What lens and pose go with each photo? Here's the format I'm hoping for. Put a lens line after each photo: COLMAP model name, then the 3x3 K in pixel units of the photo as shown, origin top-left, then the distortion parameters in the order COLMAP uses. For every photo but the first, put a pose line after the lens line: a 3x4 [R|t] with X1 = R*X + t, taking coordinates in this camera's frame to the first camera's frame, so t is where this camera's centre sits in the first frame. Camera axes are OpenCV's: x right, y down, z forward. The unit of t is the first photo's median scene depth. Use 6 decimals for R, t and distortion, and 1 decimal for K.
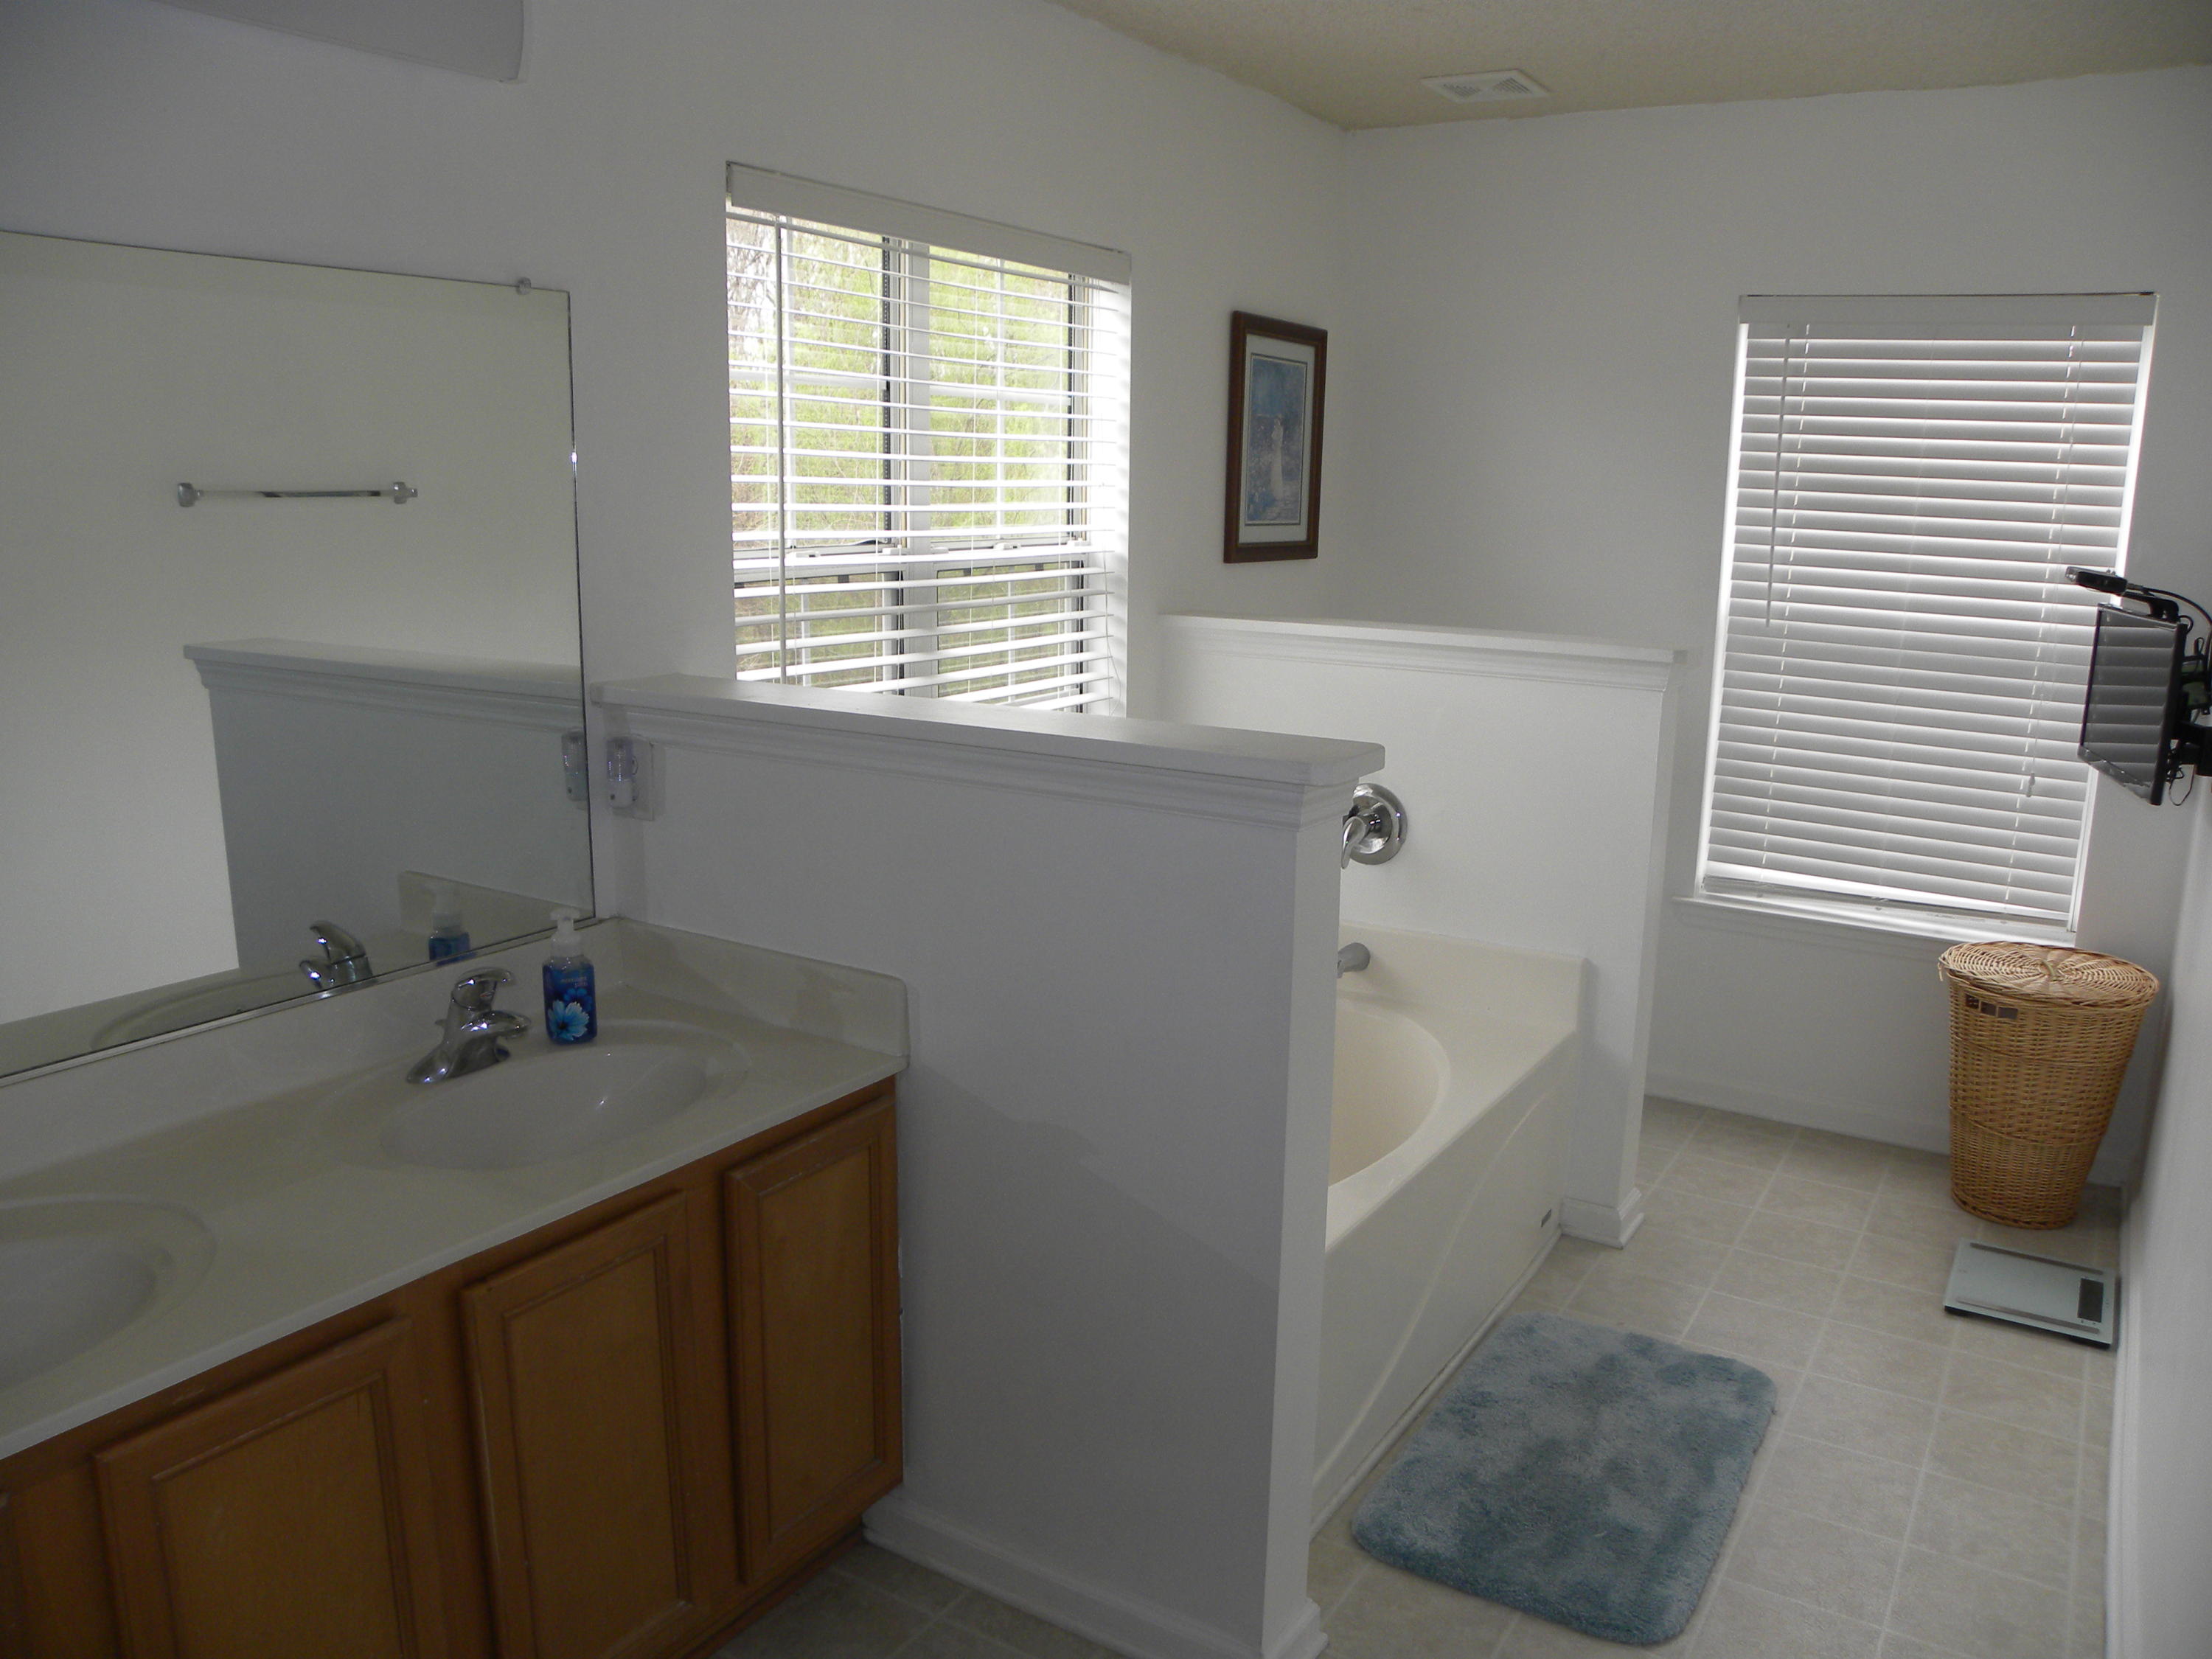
lens RADIAL K [[1650.0, 0, 1106.0], [0, 1650.0, 829.5], [0, 0, 1]] dist [-0.134672, 0.065863]
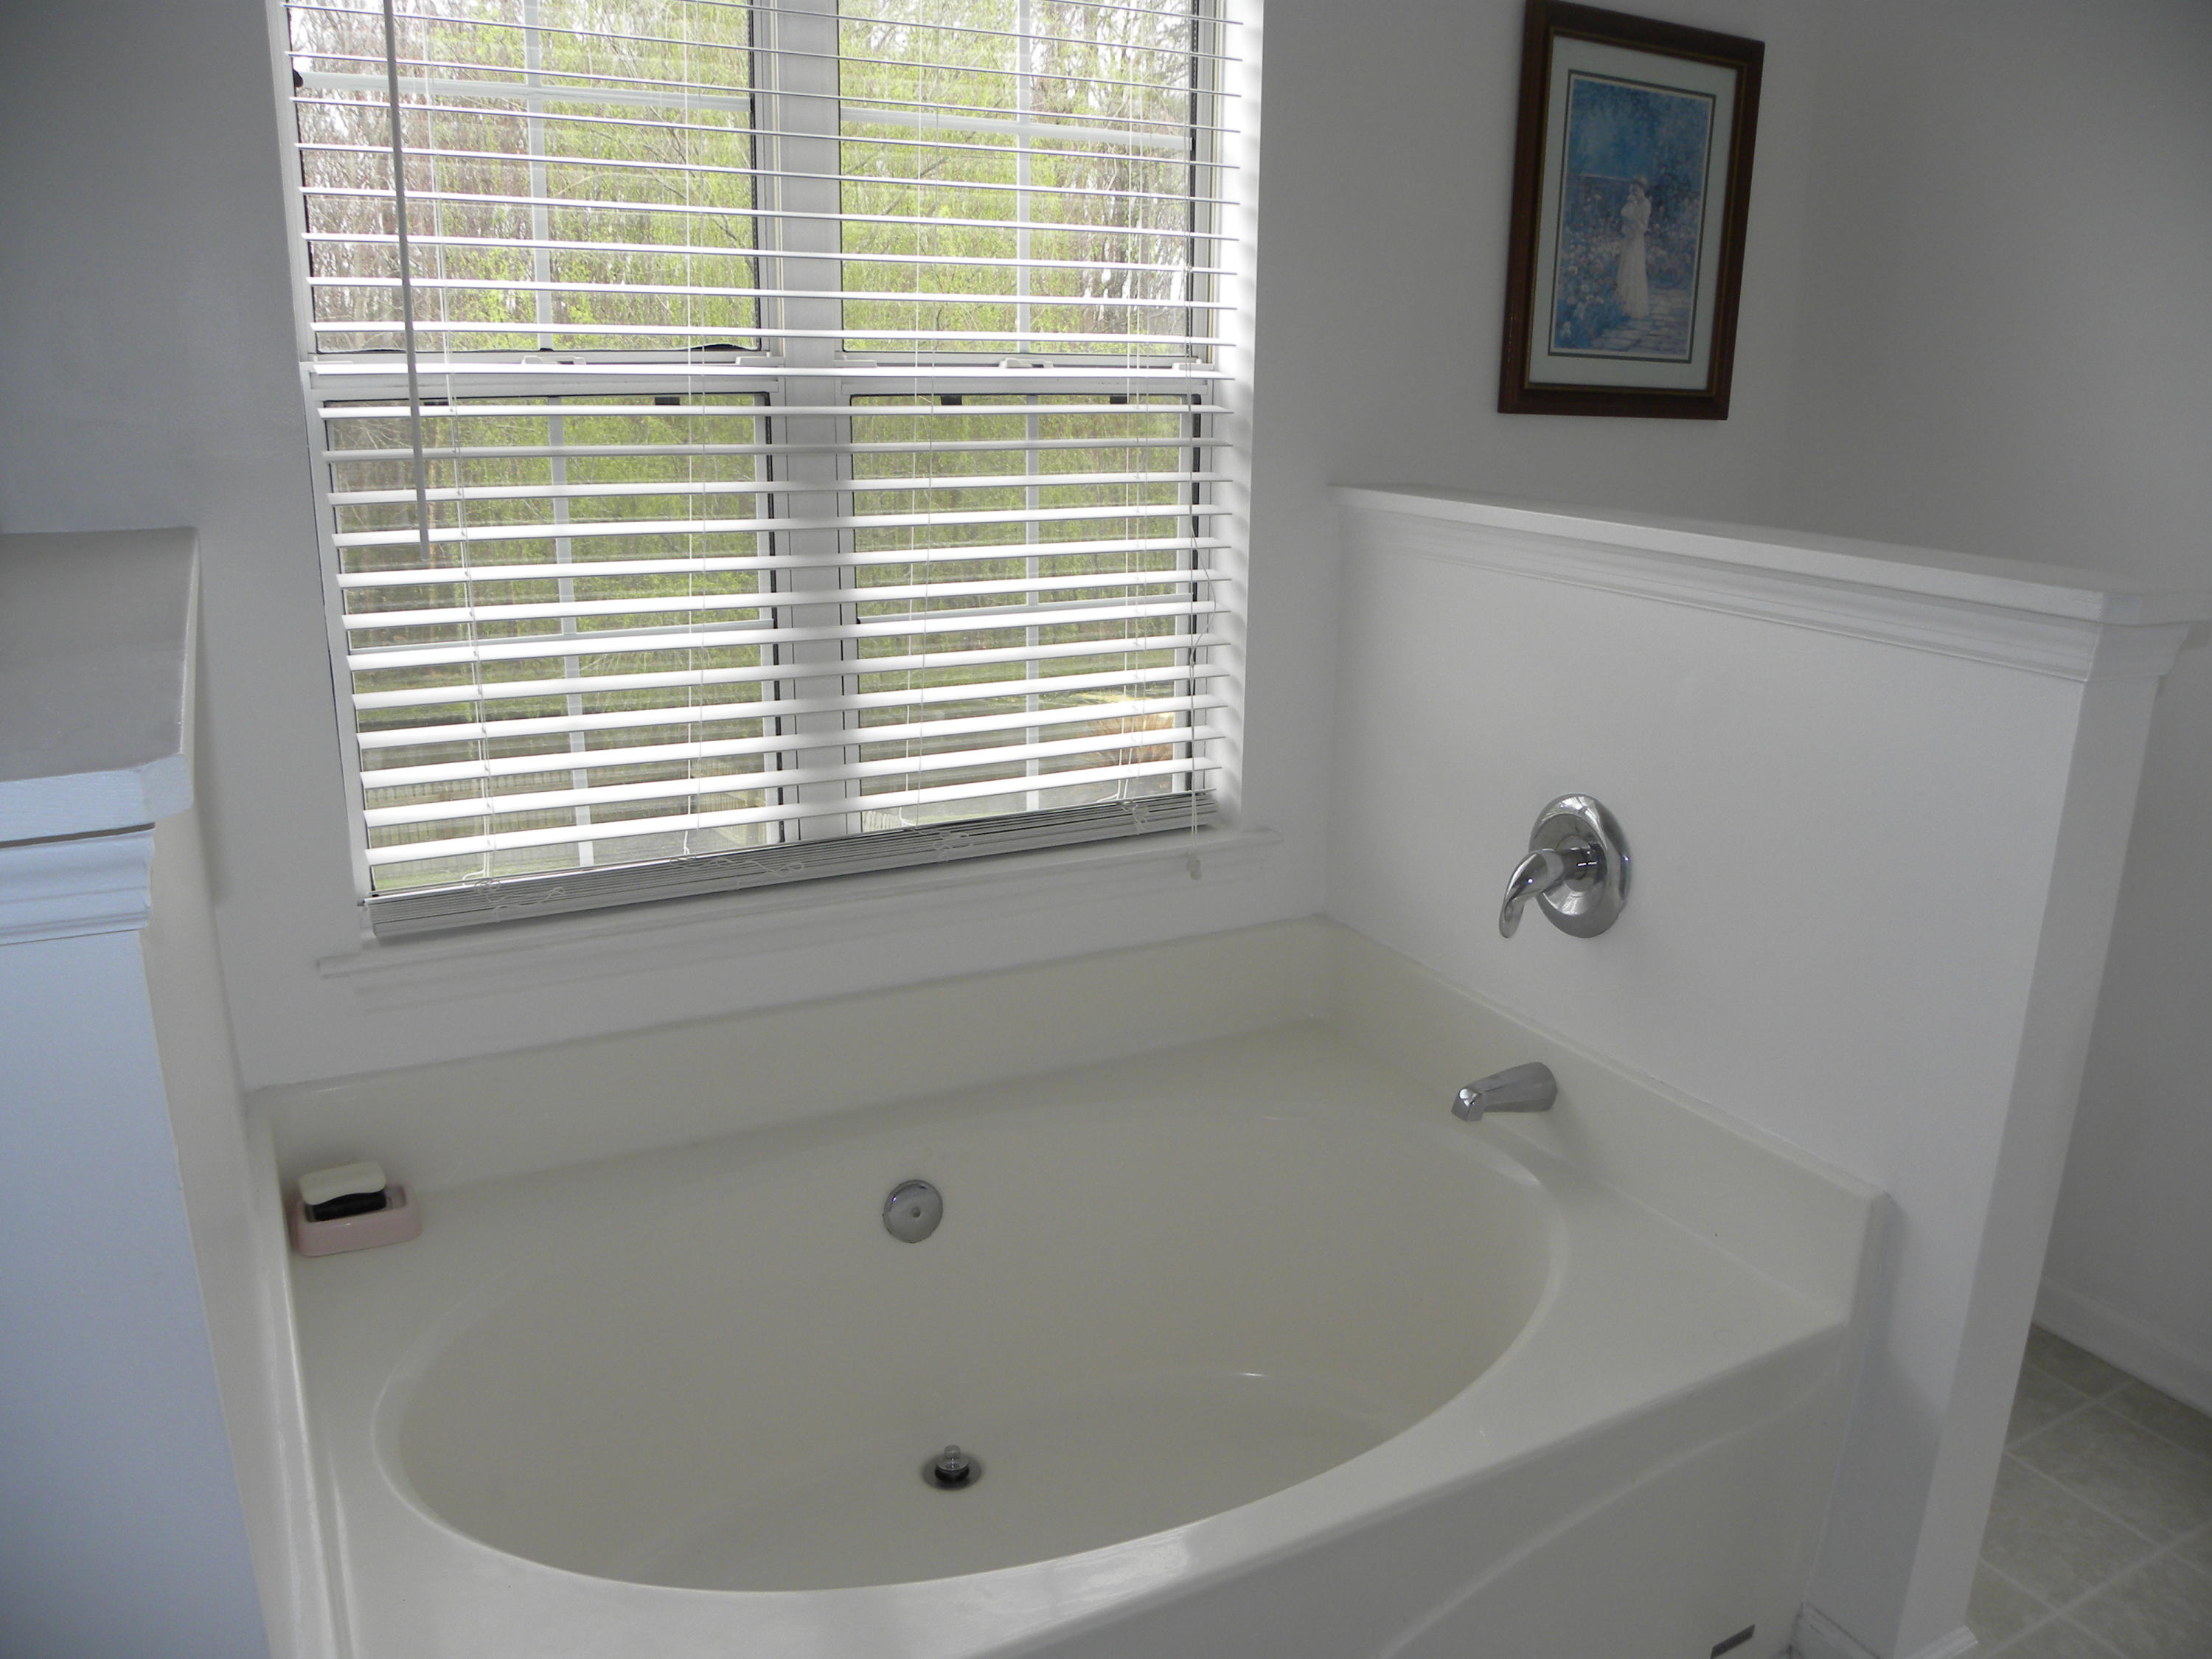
lens RADIAL K [[1650.0, 0, 1106.0], [0, 1650.0, 829.5], [0, 0, 1]] dist [-0.134672, 0.065863]
pose [[0.881528, 0.176314, -0.437975, 0.262703], [-0.128354, 0.982211, 0.137062, -0.077189], [0.454349, -0.064608, 0.888478, 0.399322]]
